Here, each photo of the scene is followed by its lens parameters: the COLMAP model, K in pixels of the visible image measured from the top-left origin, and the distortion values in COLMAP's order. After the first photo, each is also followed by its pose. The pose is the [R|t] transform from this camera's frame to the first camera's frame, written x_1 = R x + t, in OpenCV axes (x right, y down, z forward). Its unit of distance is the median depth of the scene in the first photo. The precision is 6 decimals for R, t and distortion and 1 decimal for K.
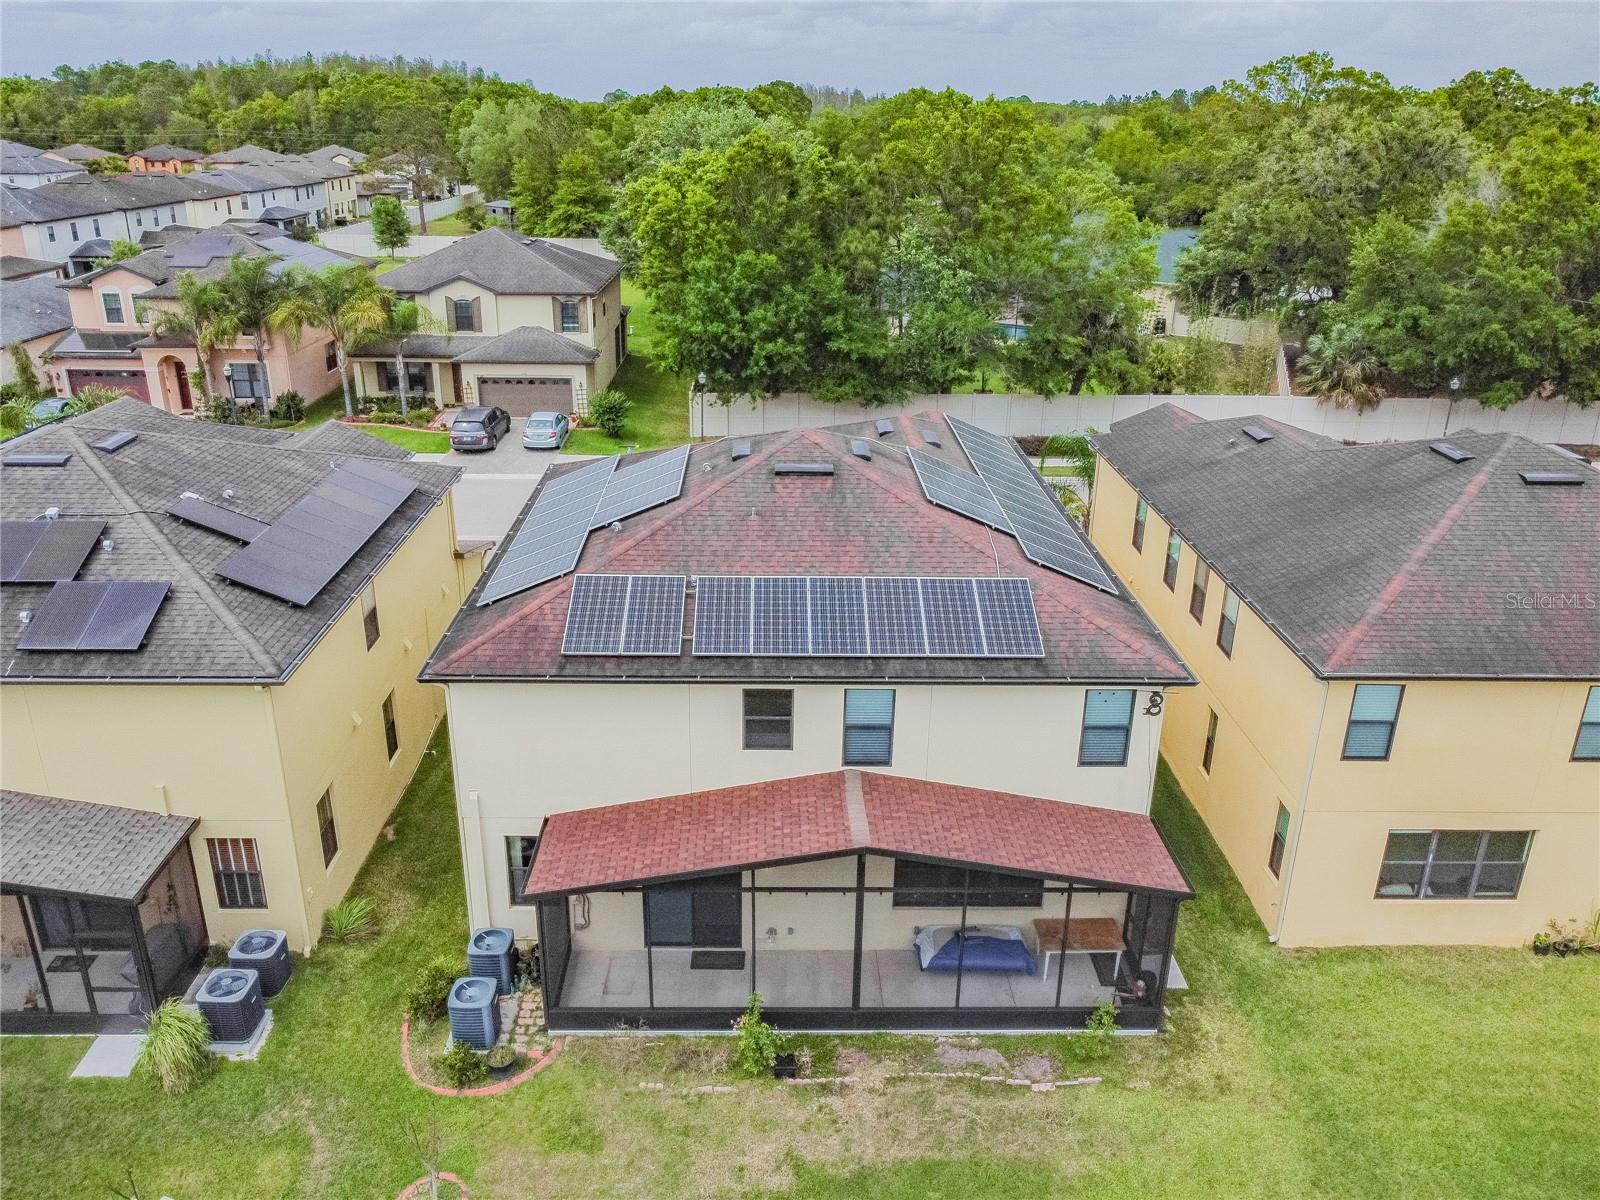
lens RADIAL K [[1212.4, 0, 800.0], [0, 1212.4, 600.0], [0, 0, 1]] dist [-0.001240, -0.000932]
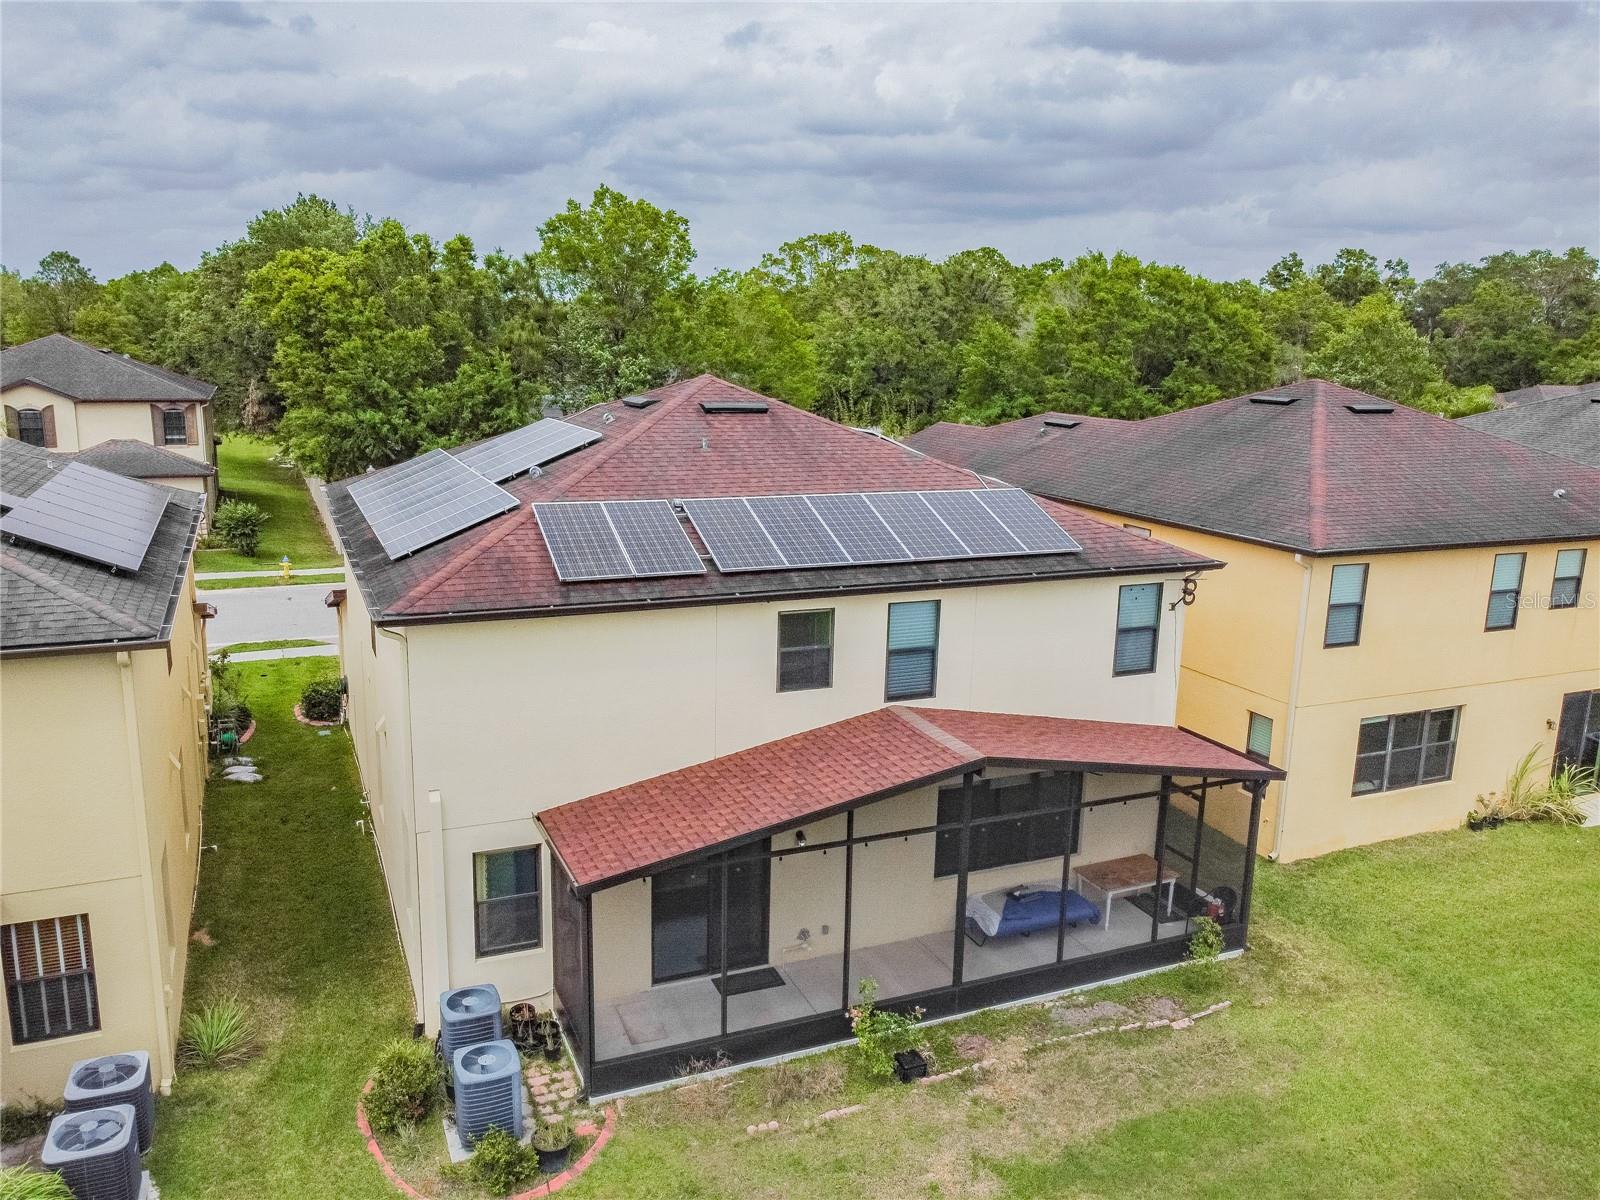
lens RADIAL K [[1212.4, 0, 800.0], [0, 1212.4, 600.0], [0, 0, 1]] dist [-0.001240, -0.000932]
pose [[0.924518, -0.075681, 0.373549, -0.321856], [0.133372, 0.982362, -0.131064, 0.165839], [-0.357041, 0.170992, 0.918305, 0.228673]]
